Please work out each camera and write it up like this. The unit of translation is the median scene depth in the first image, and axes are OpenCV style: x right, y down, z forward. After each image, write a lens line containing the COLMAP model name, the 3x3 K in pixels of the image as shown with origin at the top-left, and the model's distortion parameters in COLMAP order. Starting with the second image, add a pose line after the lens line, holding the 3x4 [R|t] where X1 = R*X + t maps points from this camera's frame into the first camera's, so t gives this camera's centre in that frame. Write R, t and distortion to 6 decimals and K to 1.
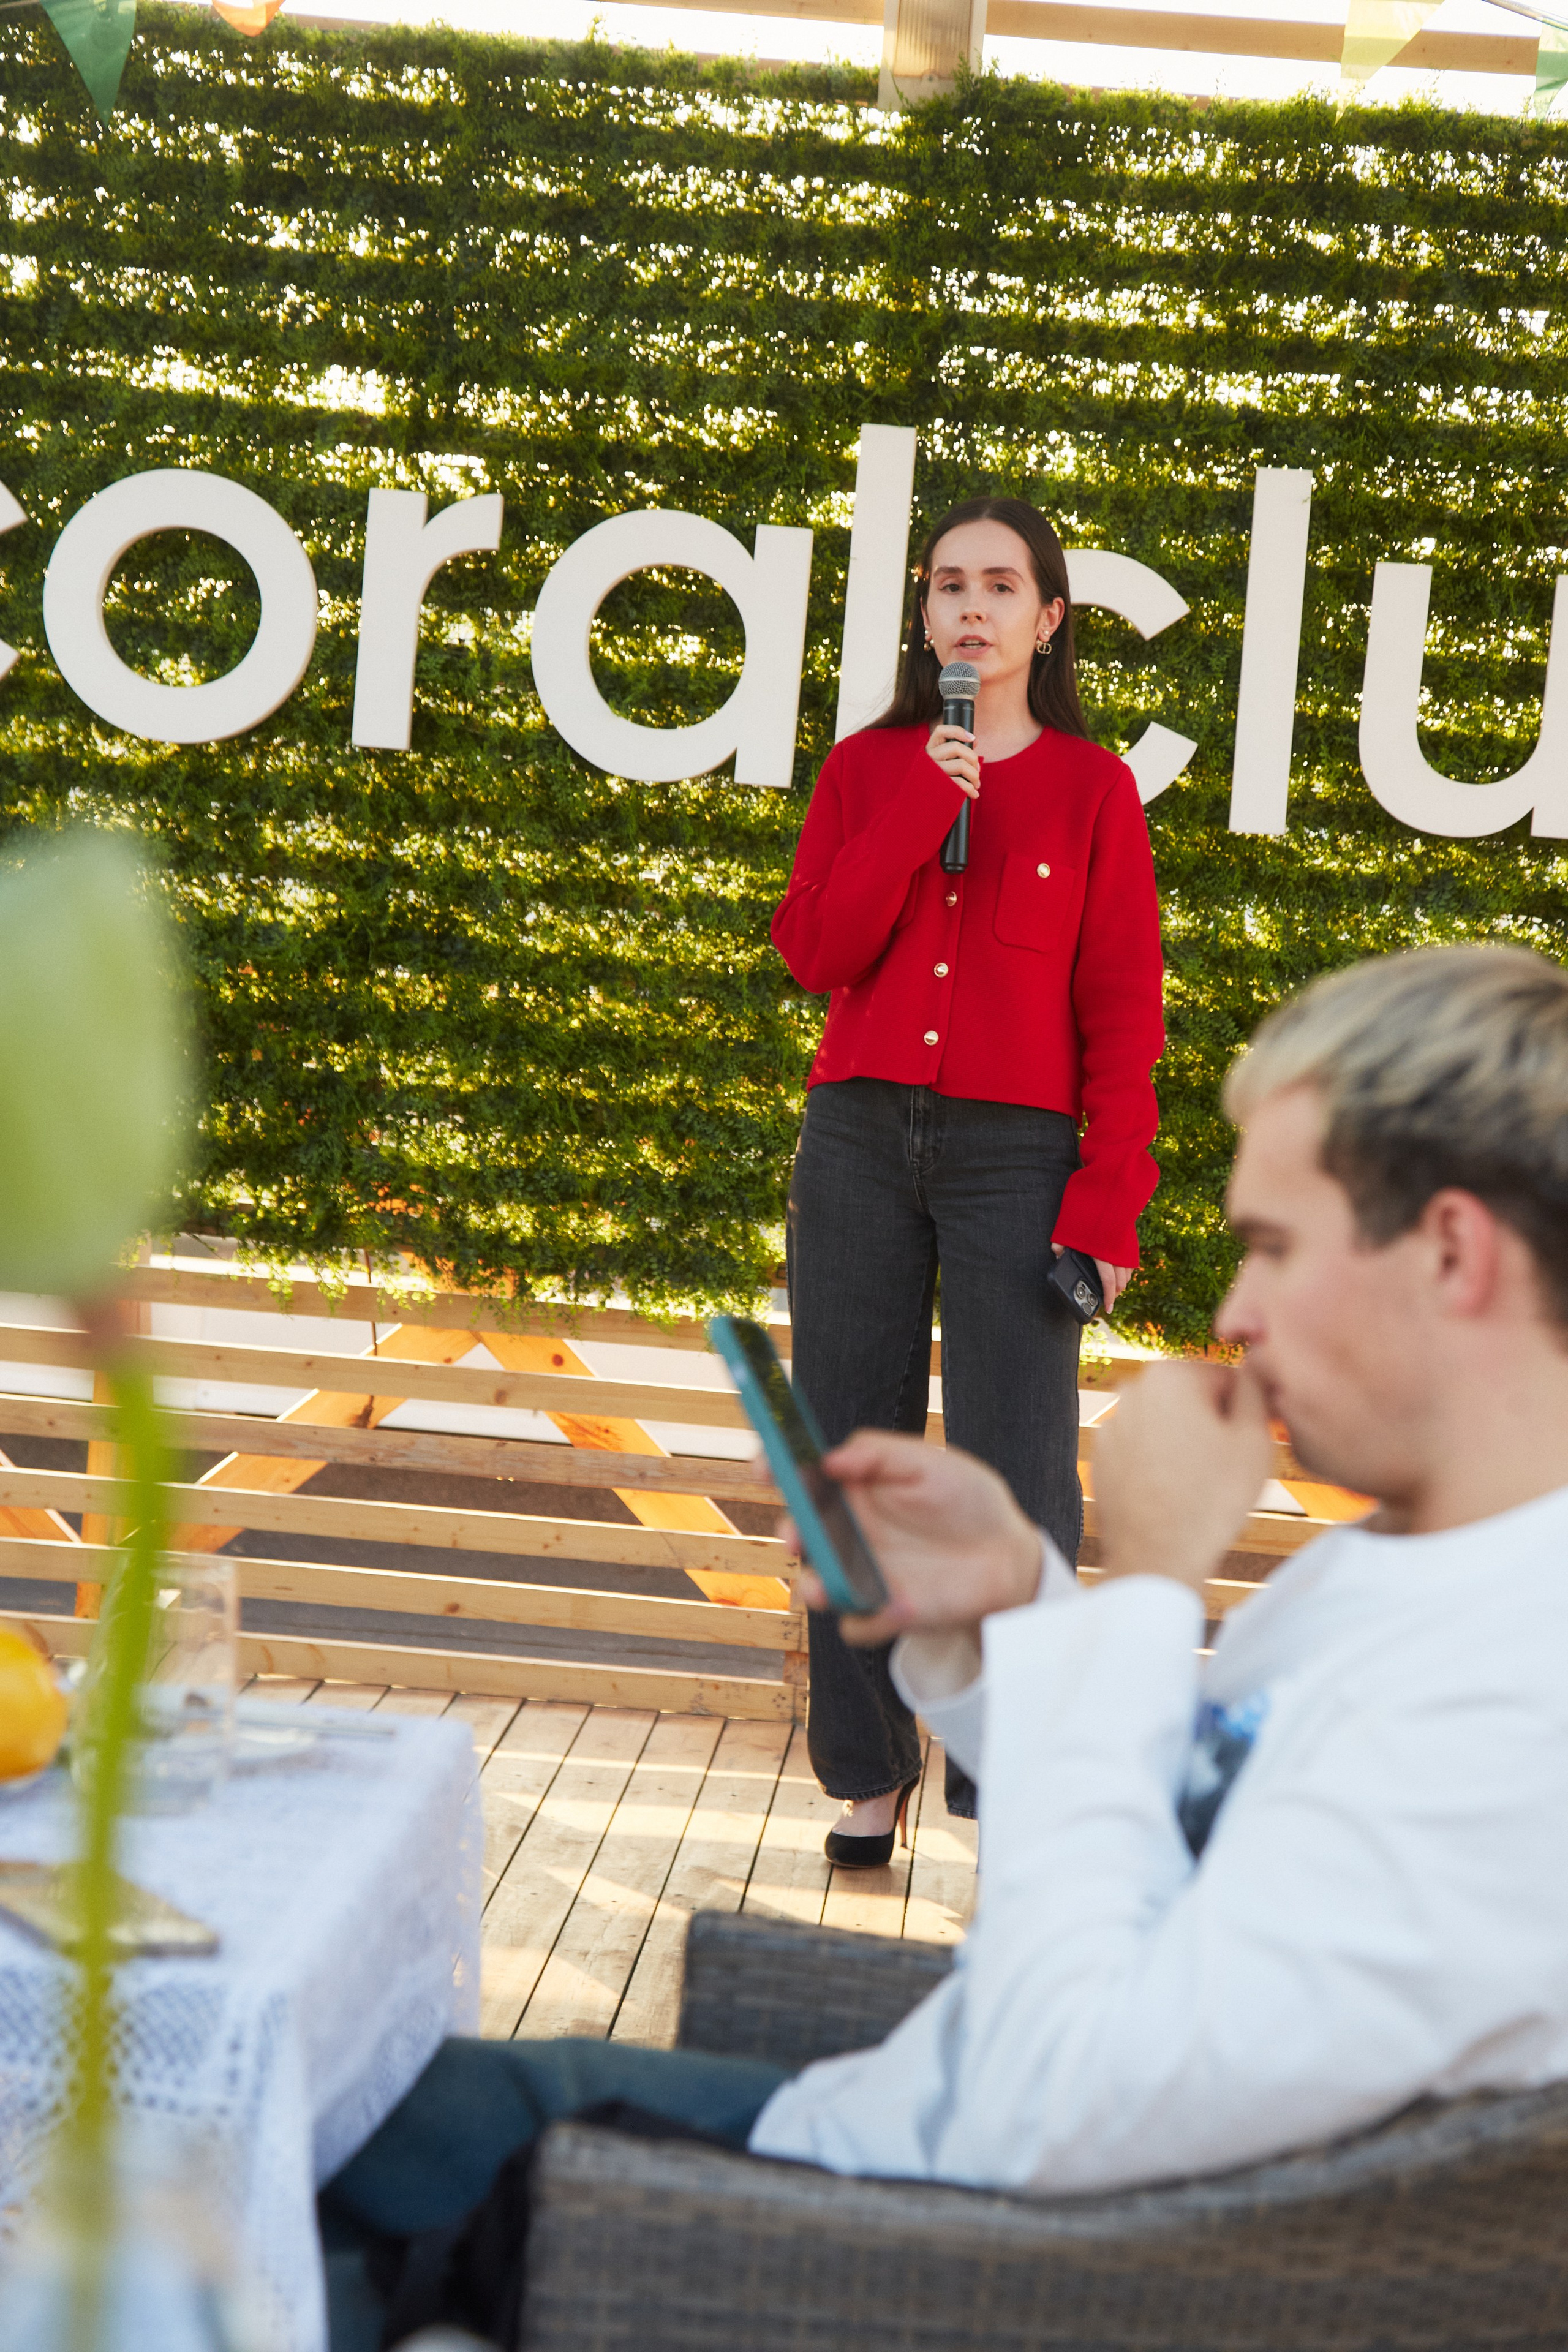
lens RADIAL K [[5769.7, 0, 784.0], [0, 5769.7, 1176.0], [0, 0, 1]] dist [0.552232, -0.370657]
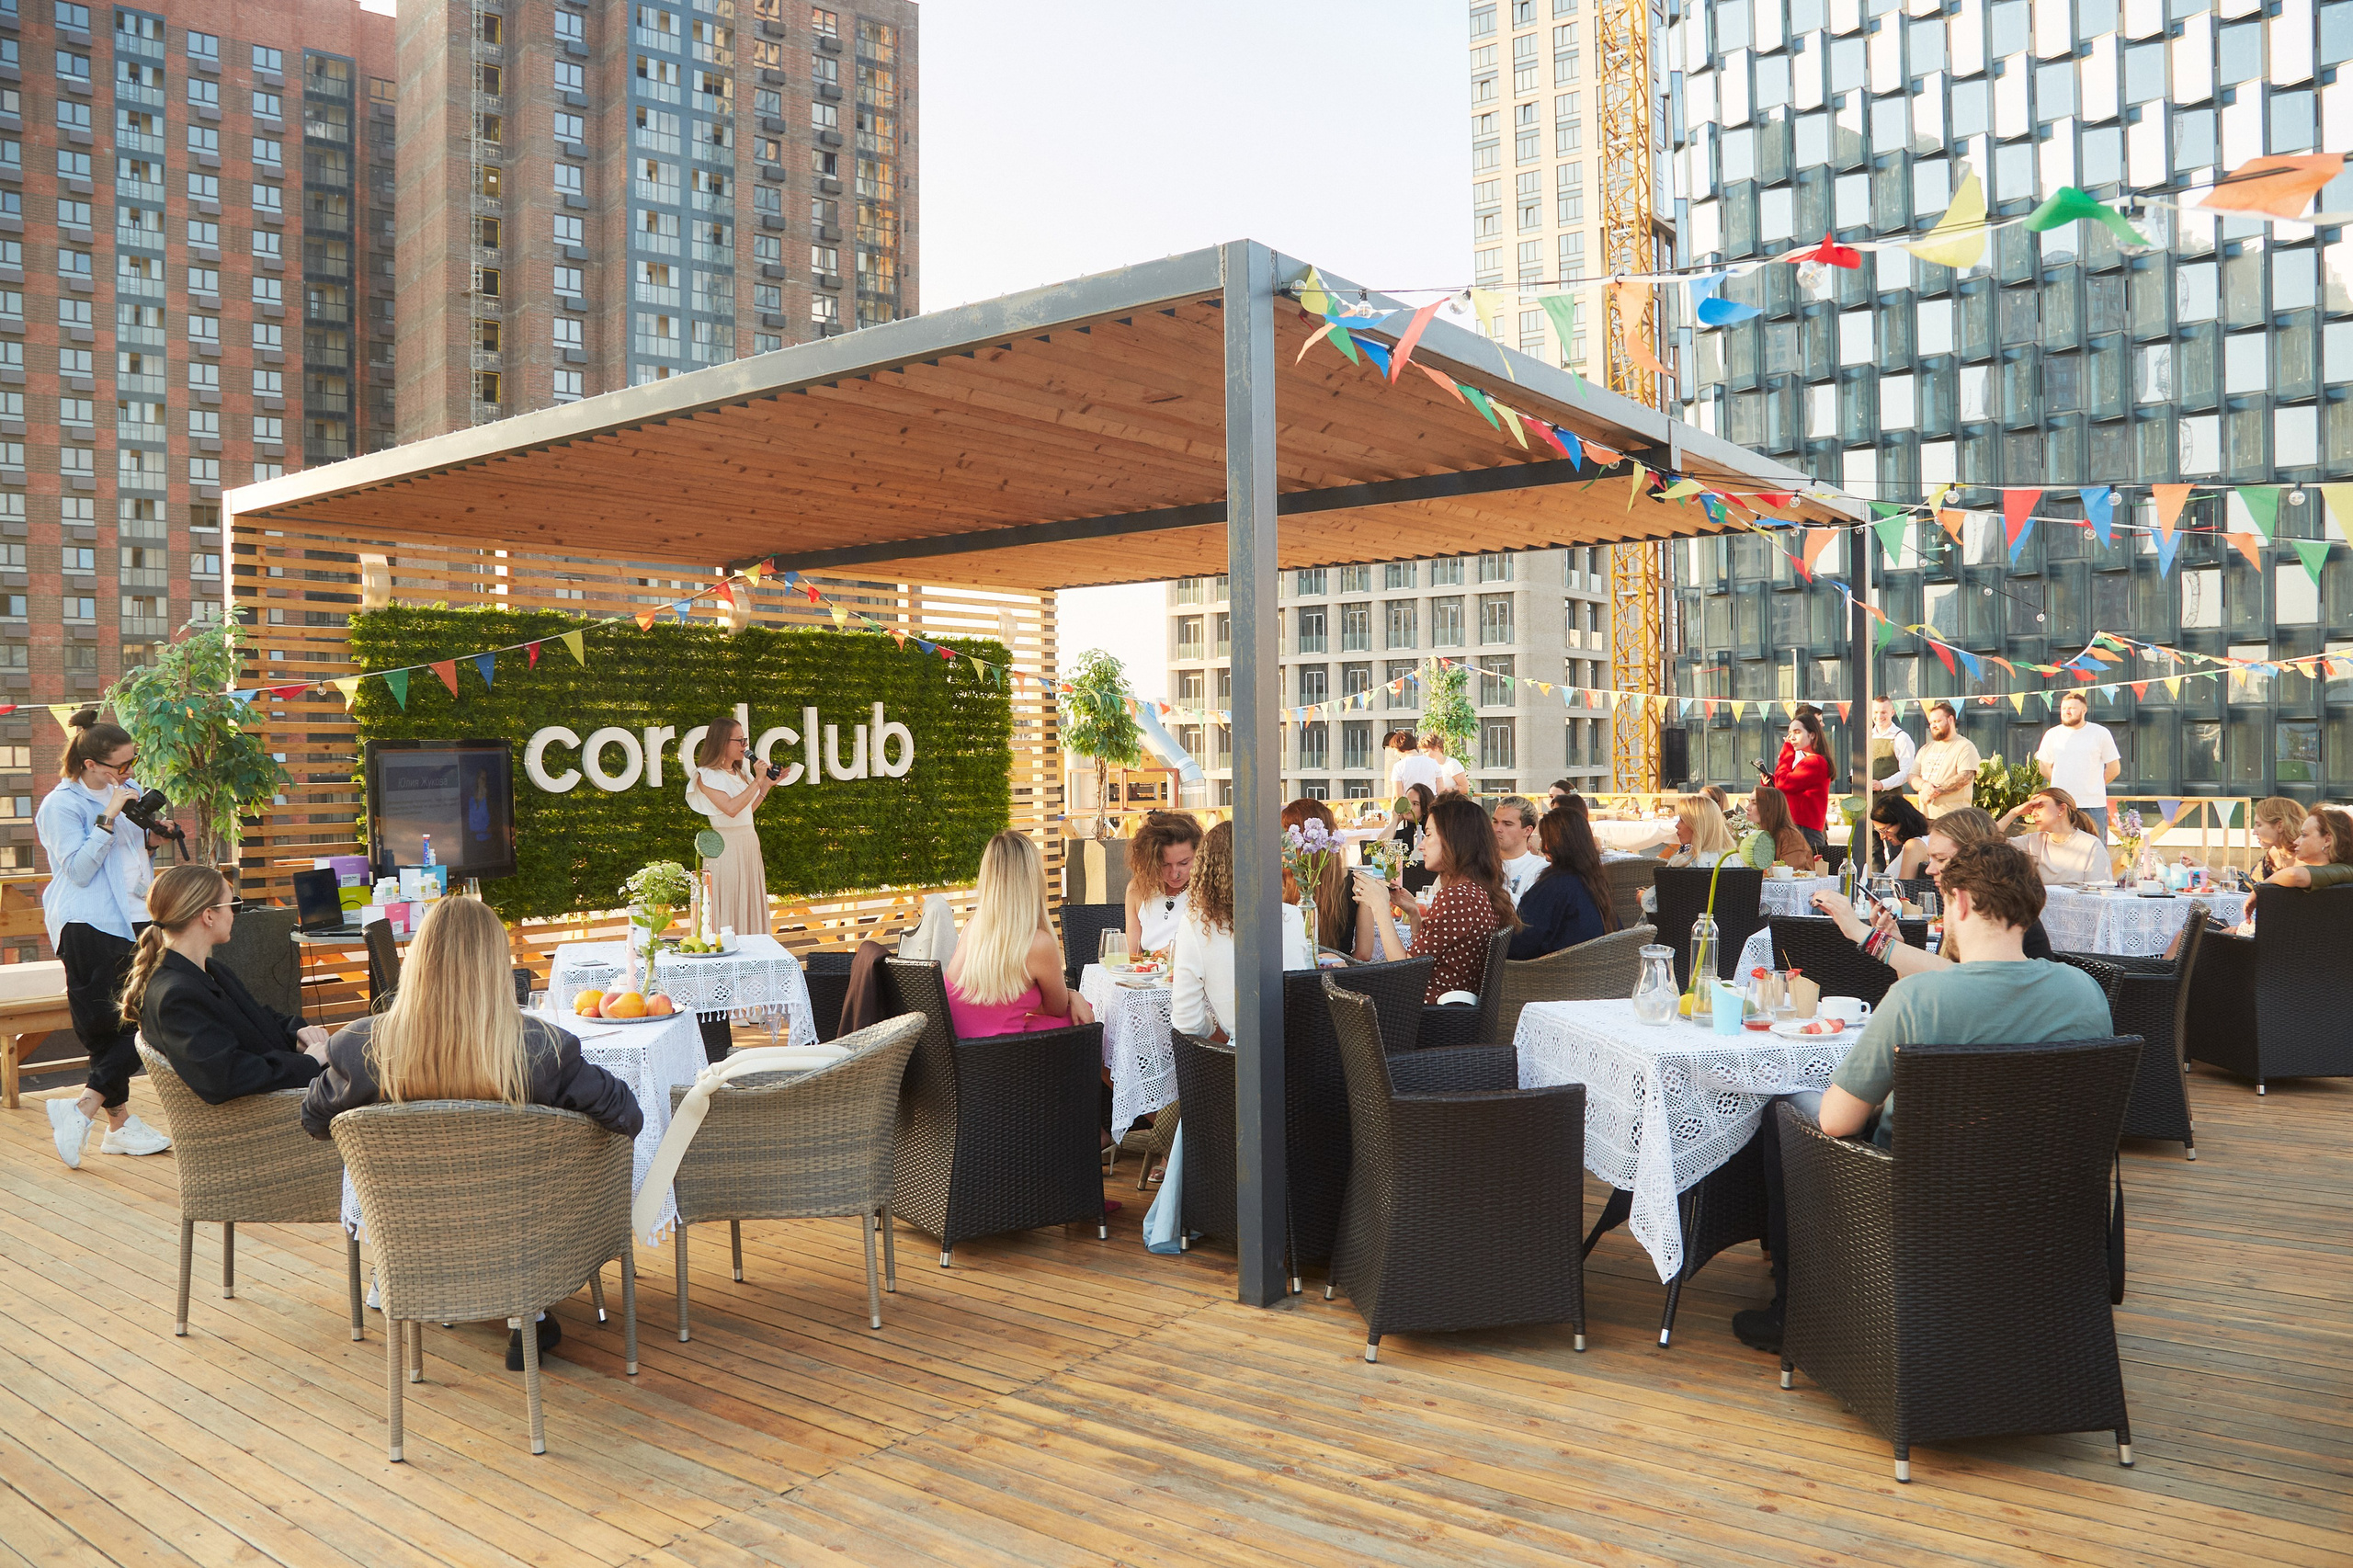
lens RADIAL K [[1711.3, 0, 1168.7], [0, 1711.3, 755.4], [0, 0, 1]] dist [-0.004451, -0.000560]
pose [[0.580787, -0.097340, 0.808215, -0.859134], [0.125985, 0.991611, 0.028895, -0.085482], [-0.804248, 0.085041, 0.588178, -0.039025]]
